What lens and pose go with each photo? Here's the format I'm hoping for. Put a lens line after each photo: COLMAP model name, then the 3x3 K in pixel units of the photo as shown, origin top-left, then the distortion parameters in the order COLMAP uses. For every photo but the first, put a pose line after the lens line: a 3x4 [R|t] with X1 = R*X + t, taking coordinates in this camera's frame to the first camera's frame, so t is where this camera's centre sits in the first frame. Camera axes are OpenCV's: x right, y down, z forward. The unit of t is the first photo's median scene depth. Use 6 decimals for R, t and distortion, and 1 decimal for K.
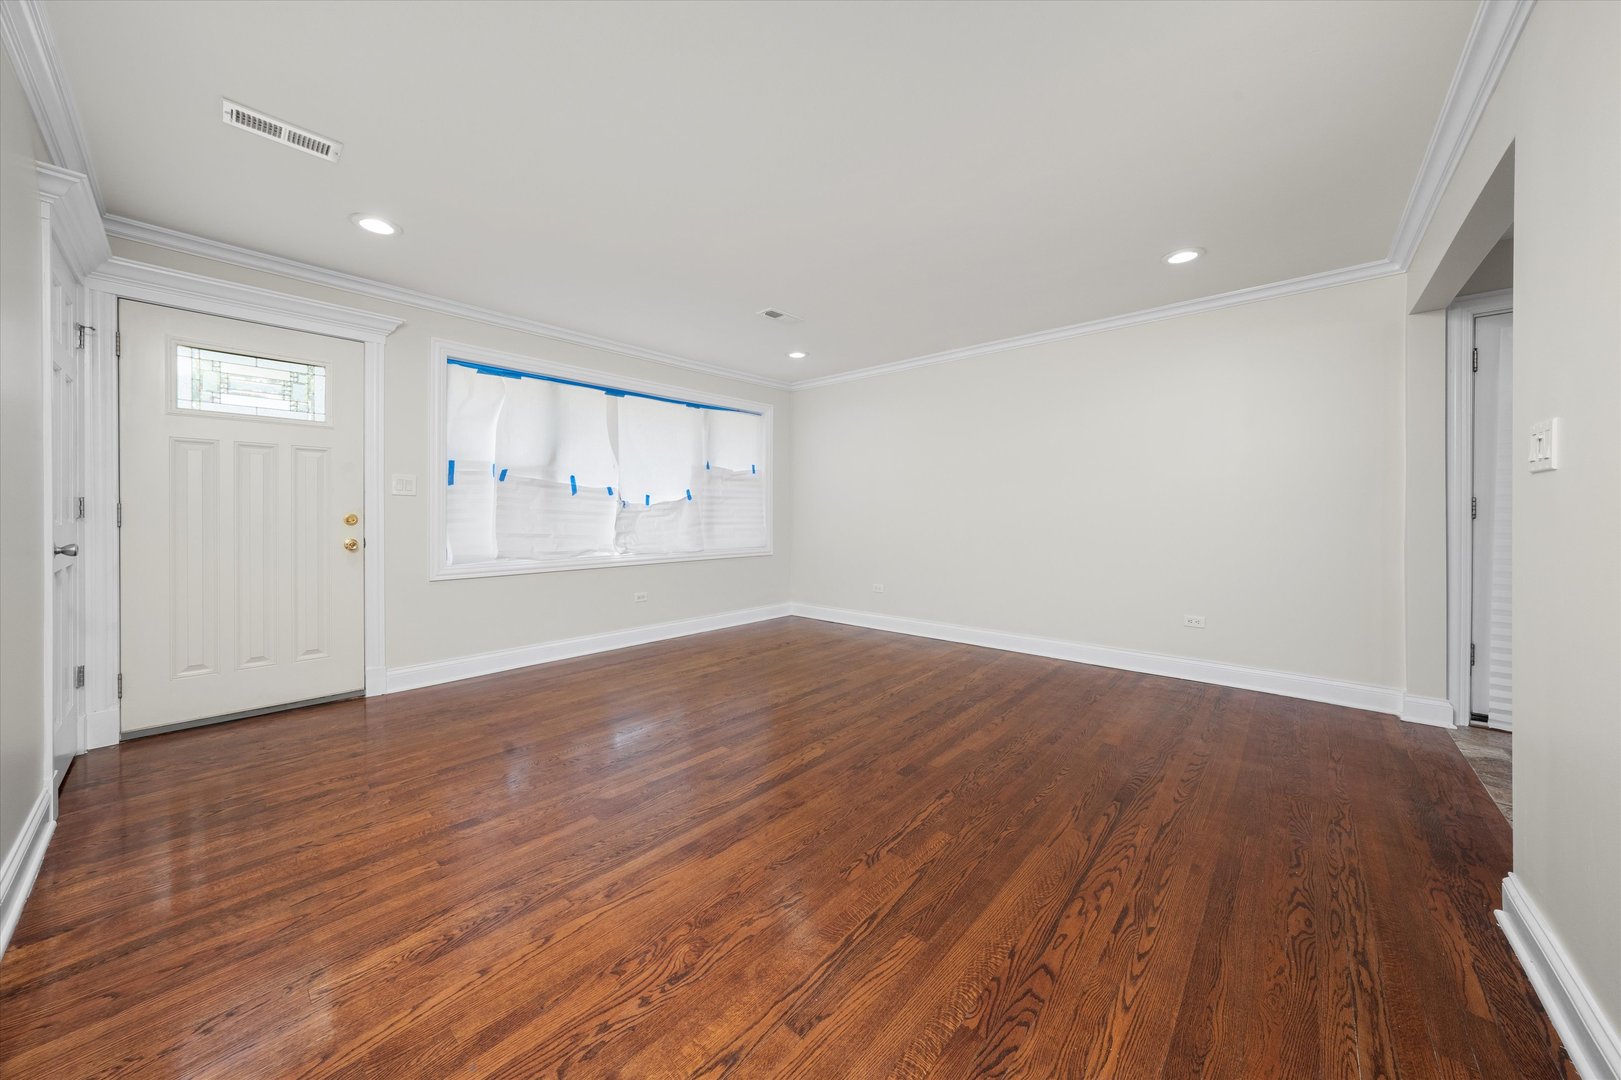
lens RADIAL K [[563.2, 0, 807.1], [0, 563.2, 514.9], [0, 0, 1]] dist [-0.021107, 0.004669]
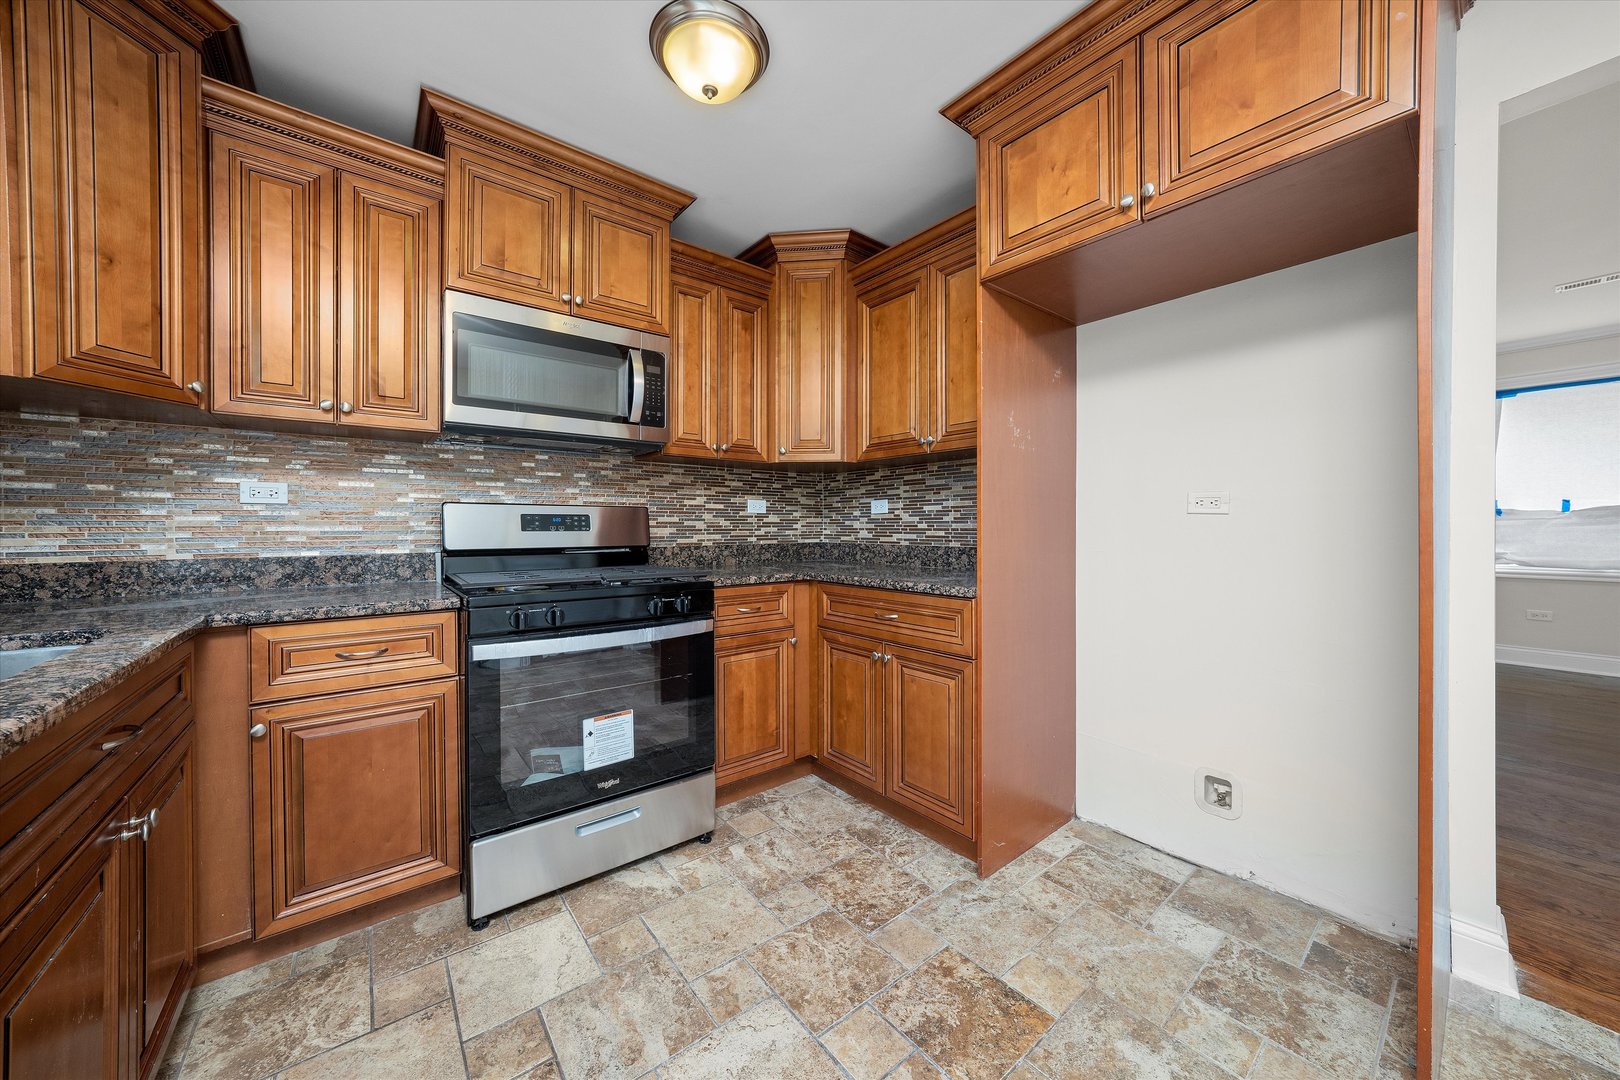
lens RADIAL K [[562.8, 0, 803.9], [0, 562.8, 529.1], [0, 0, 1]] dist [-0.017831, 0.005008]
pose [[-0.175302, 0.007556, -0.984486, 1.359266], [0.005209, 0.999964, 0.006748, -0.008000], [0.984501, -0.003945, -0.175335, 0.007111]]
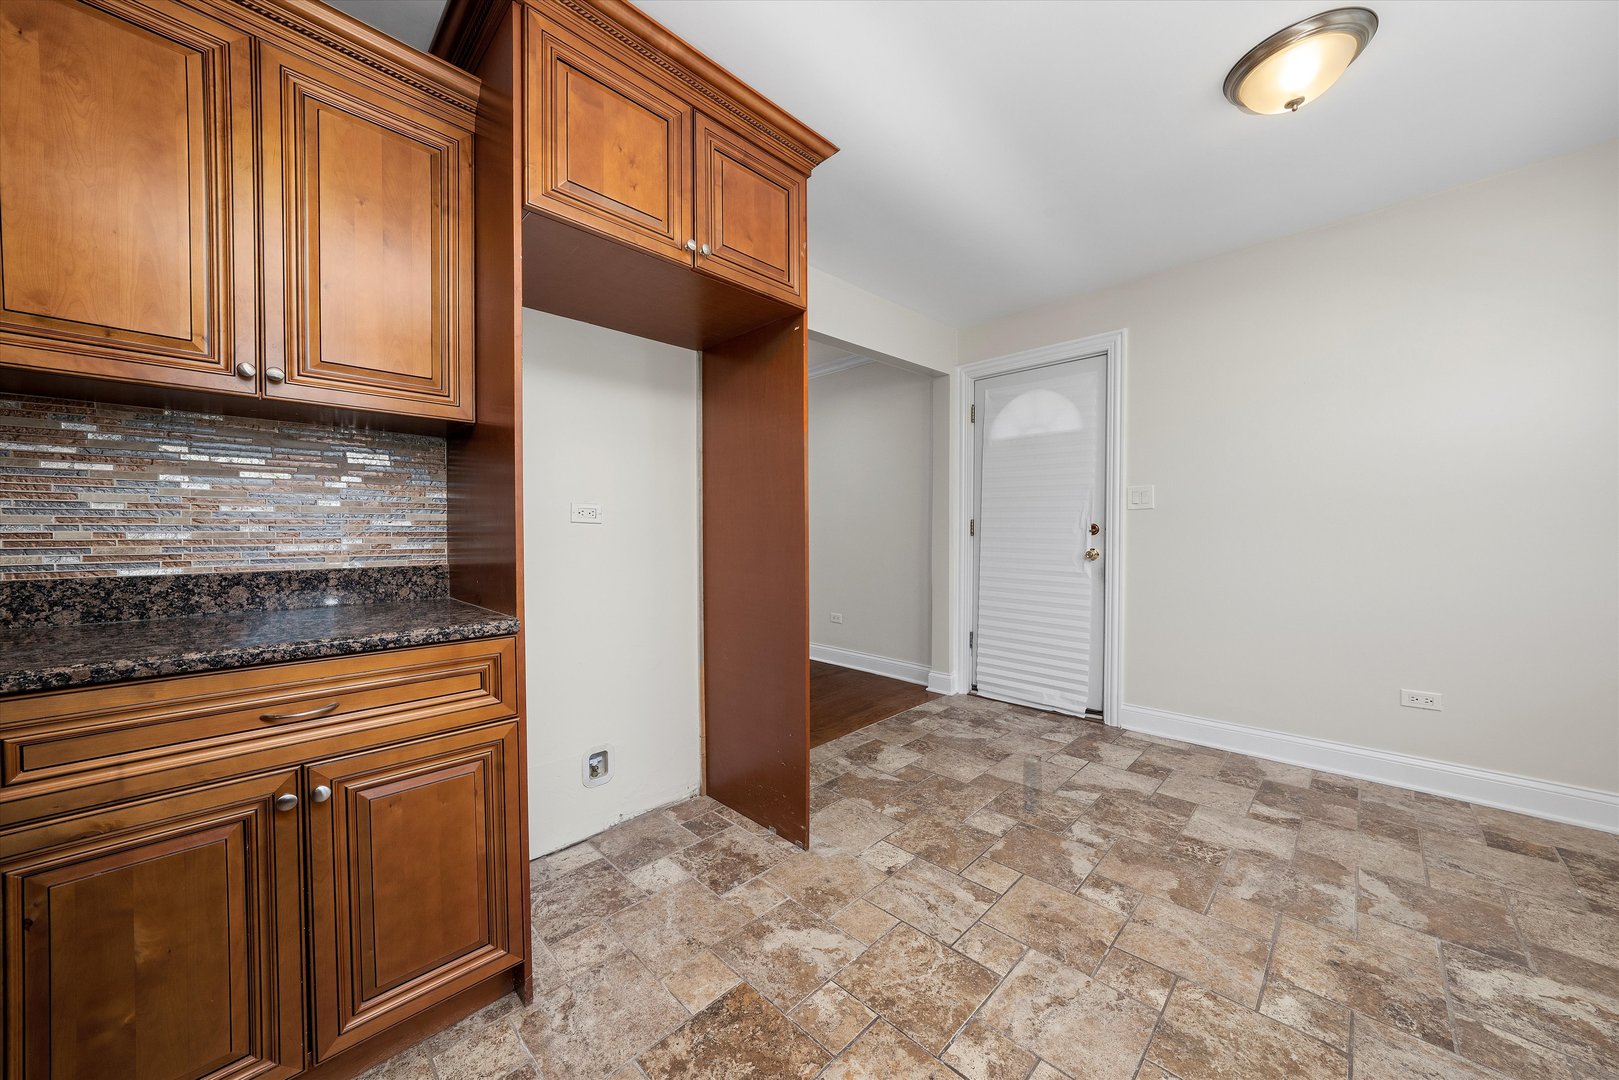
lens RADIAL K [[574.4, 0, 797.5], [0, 574.4, 543.3], [0, 0, 1]] dist [-0.018329, 0.007367]
pose [[0.997637, -0.002231, -0.068666, 0.940754], [0.003696, 0.999768, 0.021206, -0.007221], [0.068602, -0.021410, 0.997414, -0.390467]]
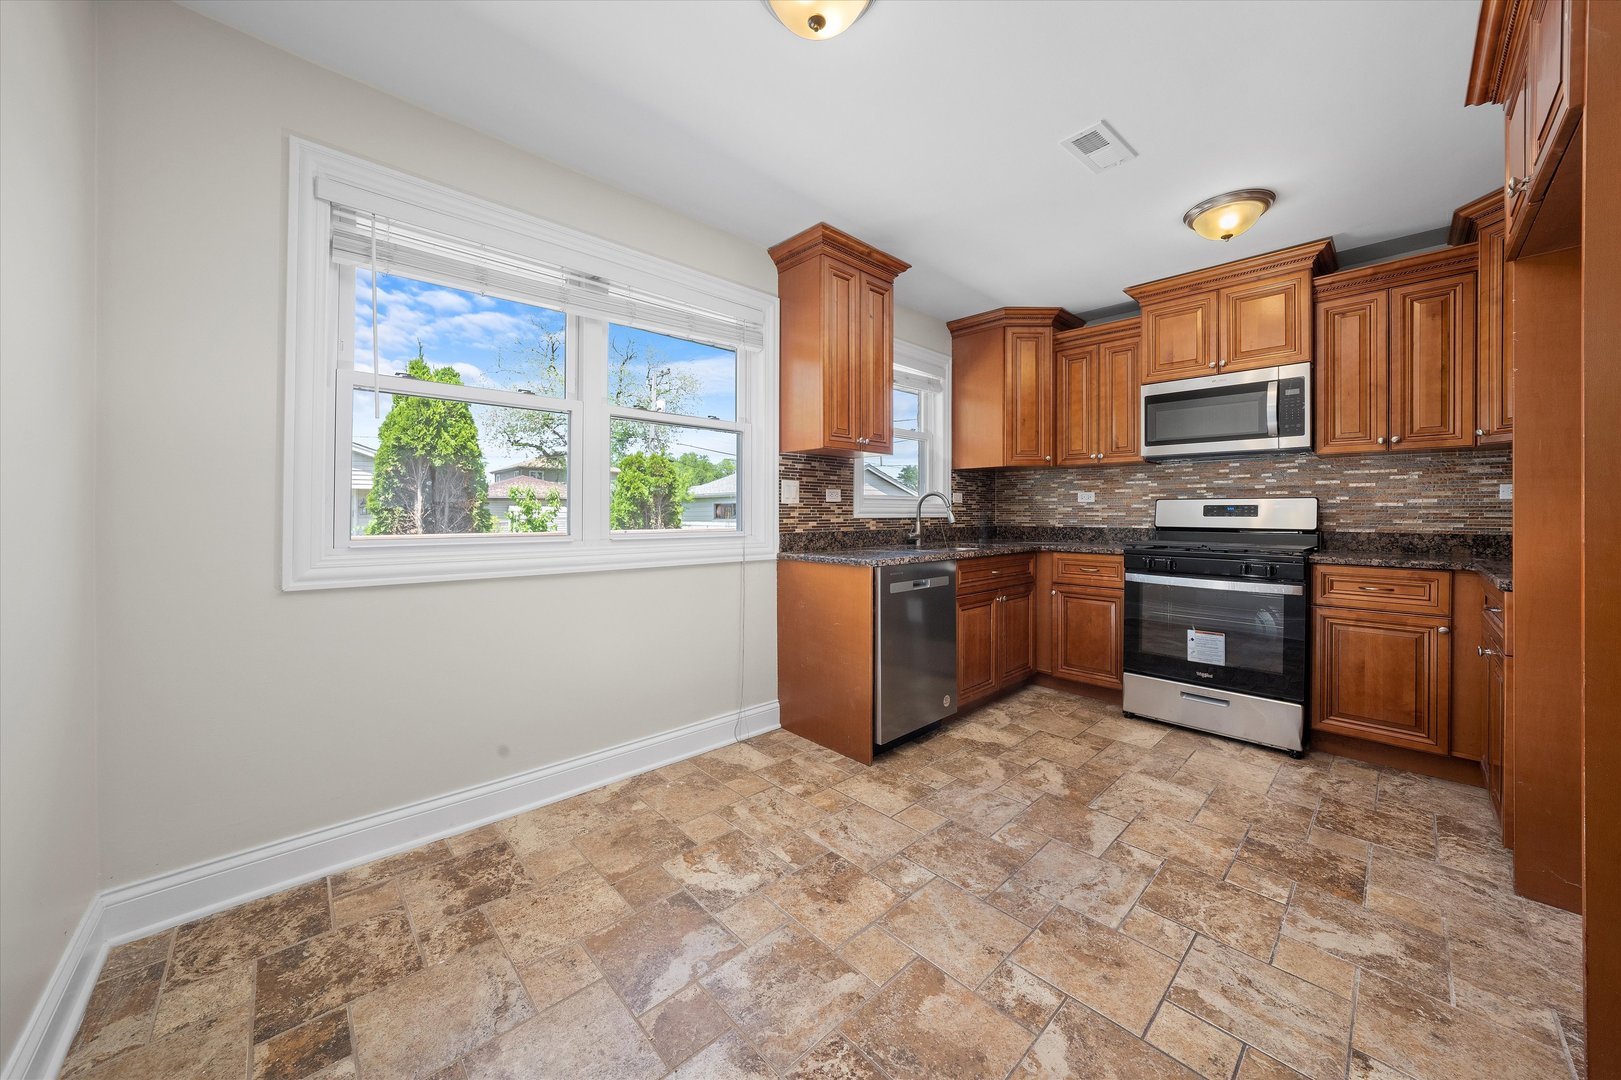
lens RADIAL K [[573.8, 0, 806.5], [0, 573.8, 515.1], [0, 0, 1]] dist [-0.021603, 0.006112]
pose [[-0.995783, 0.000367, 0.091742, 1.399510], [0.000639, 0.999995, 0.002934, -0.008865], [-0.091741, 0.002981, -0.995778, 0.801650]]
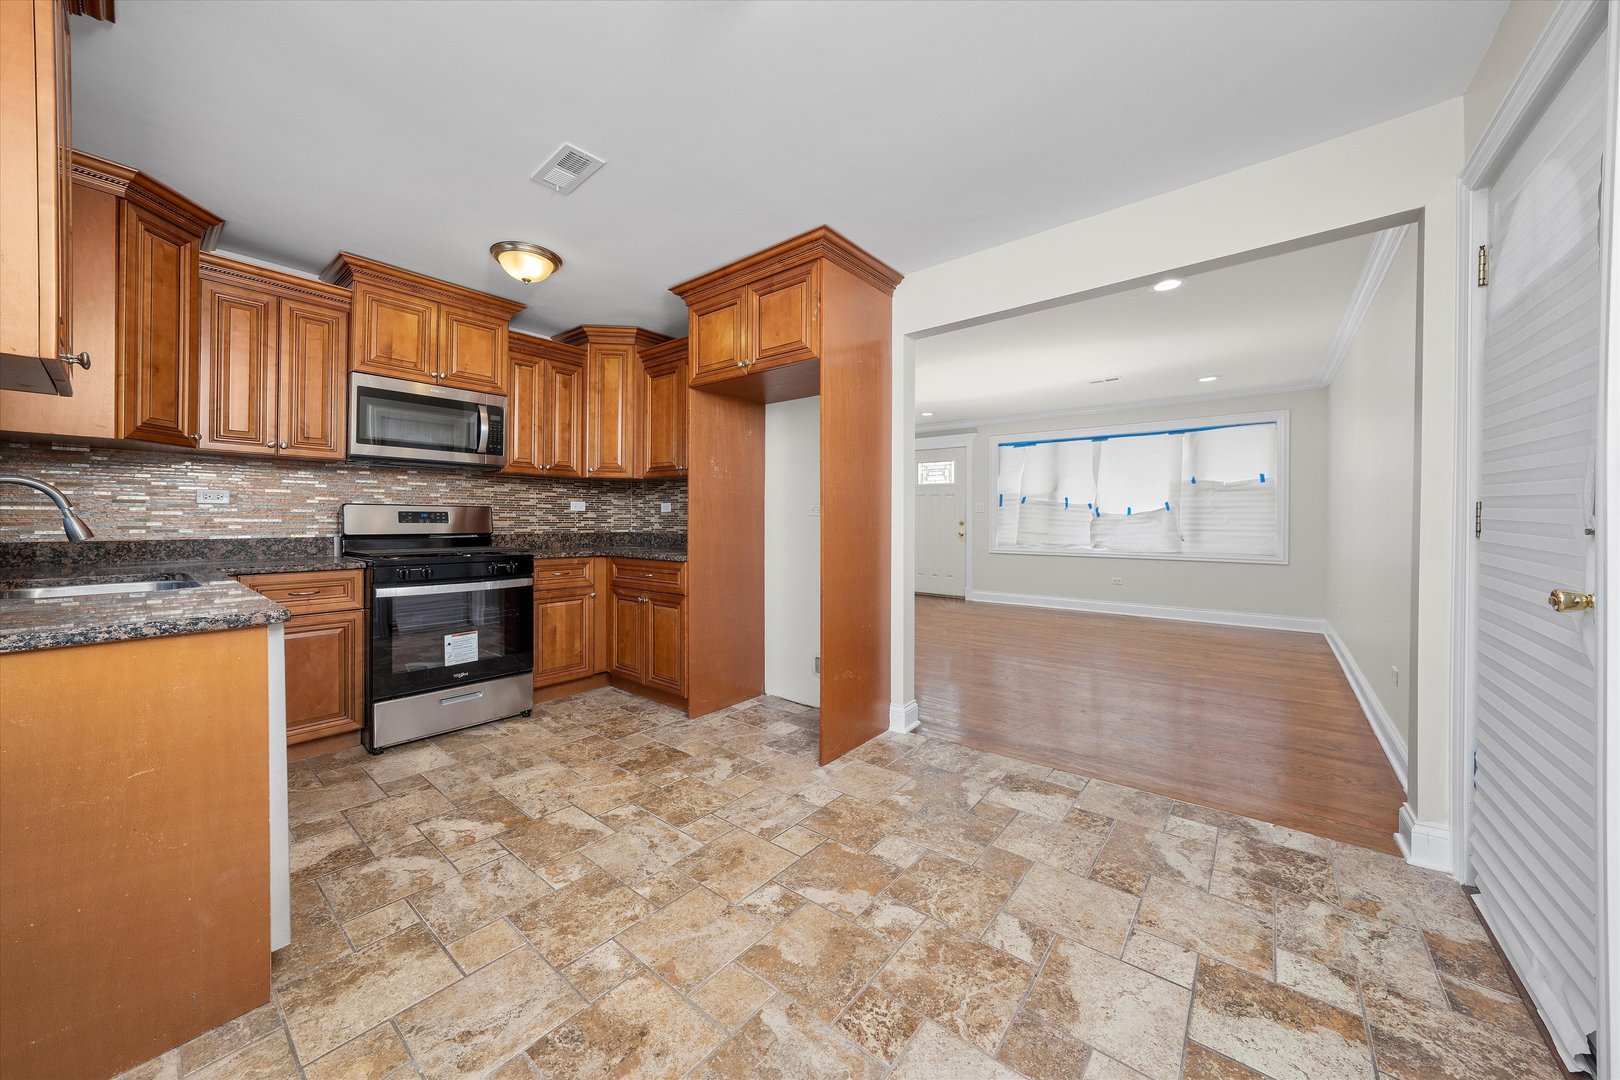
lens RADIAL K [[567.5, 0, 806.0], [0, 567.5, 519.5], [0, 0, 1]] dist [-0.019129, 0.004811]
pose [[0.038917, 0.002854, -0.999238, 1.887694], [-0.002882, 0.999992, 0.002744, -0.014959], [0.999238, 0.002773, 0.038925, 0.299430]]
